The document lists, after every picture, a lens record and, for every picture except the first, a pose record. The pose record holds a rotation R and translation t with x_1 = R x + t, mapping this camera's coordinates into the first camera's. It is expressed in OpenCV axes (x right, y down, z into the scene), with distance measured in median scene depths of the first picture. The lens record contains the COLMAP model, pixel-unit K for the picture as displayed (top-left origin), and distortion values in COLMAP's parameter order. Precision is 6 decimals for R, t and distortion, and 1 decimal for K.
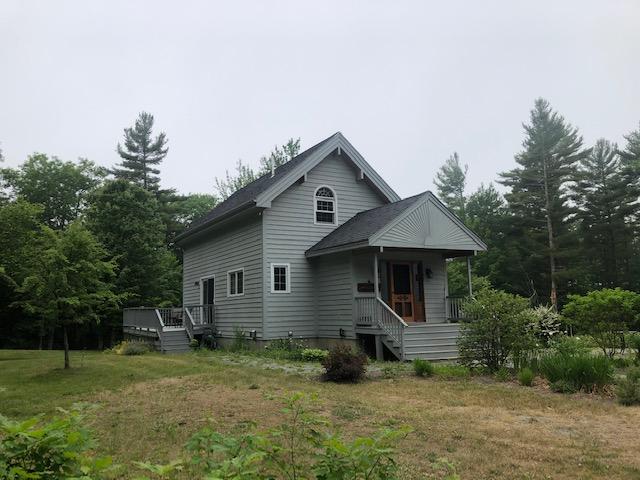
lens RADIAL K [[532.3, 0, 319.5], [0, 532.3, 228.9], [0, 0, 1]] dist [0.083628, -0.108487]
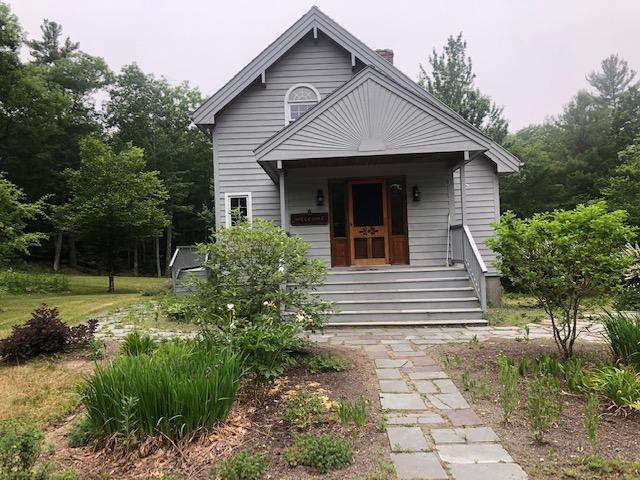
lens RADIAL K [[532.3, 0, 319.5], [0, 532.3, 228.9], [0, 0, 1]] dist [0.083628, -0.108487]
pose [[0.866121, -0.028844, -0.499002, 0.138313], [0.093471, 0.990069, 0.105010, 0.014694], [0.491017, -0.137594, 0.860215, 0.115717]]
